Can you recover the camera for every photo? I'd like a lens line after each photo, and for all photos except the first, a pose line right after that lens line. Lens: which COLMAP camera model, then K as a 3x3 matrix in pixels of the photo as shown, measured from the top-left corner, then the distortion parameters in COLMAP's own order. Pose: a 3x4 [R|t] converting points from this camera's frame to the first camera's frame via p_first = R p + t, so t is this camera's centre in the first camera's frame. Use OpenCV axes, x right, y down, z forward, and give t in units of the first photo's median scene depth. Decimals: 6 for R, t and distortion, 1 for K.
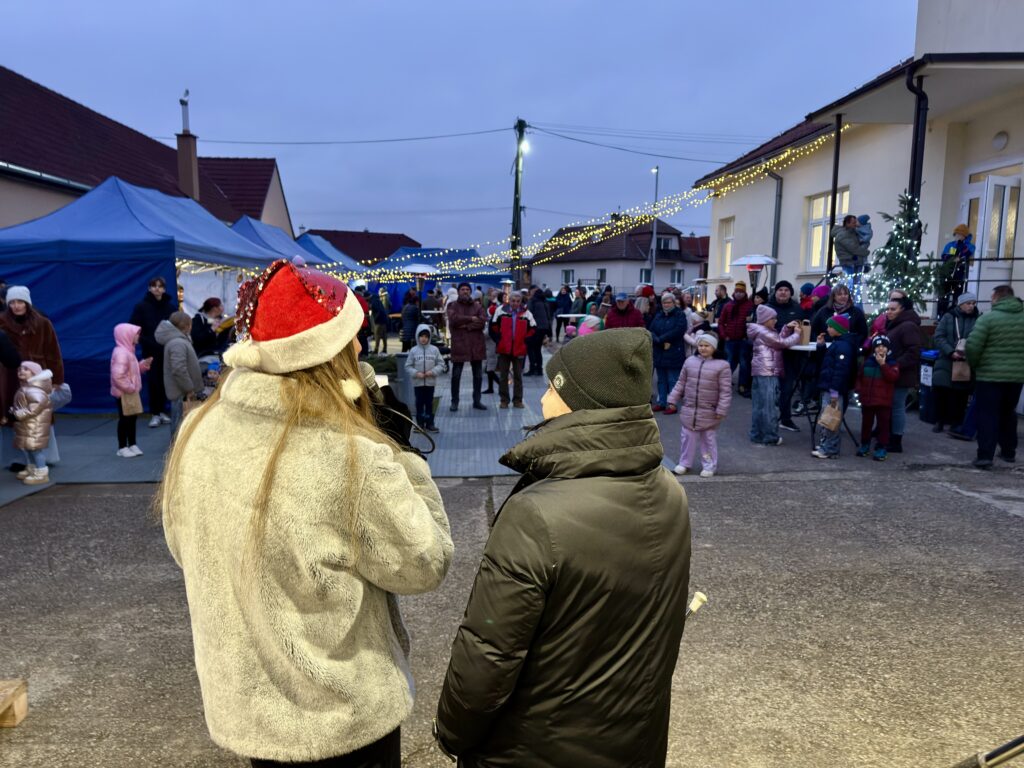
lens RADIAL K [[727.1, 0, 512.0], [0, 727.1, 384.0], [0, 0, 1]] dist [0.001113, -0.002210]
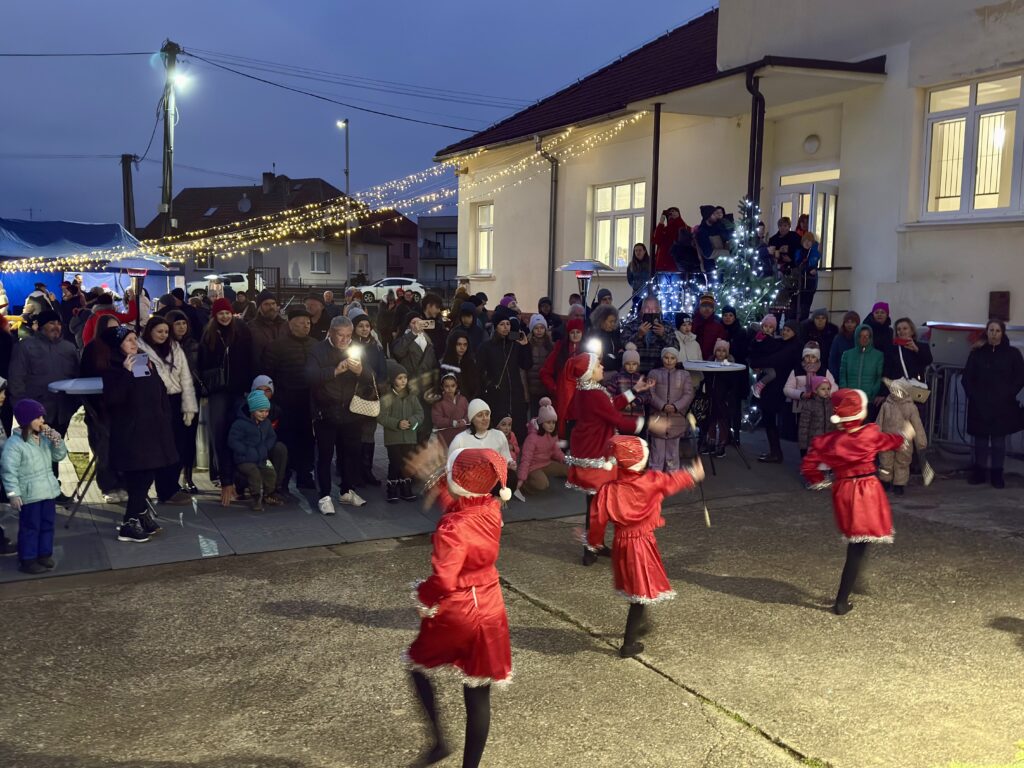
lens RADIAL K [[1021.3, 0, 512.0], [0, 1021.3, 384.0], [0, 0, 1]] dist [0.098718, -0.007240]
pose [[0.915373, -0.034978, 0.401084, -0.251618], [0.044987, 0.998866, -0.015562, -0.014447], [-0.400085, 0.032289, 0.915909, -0.085604]]
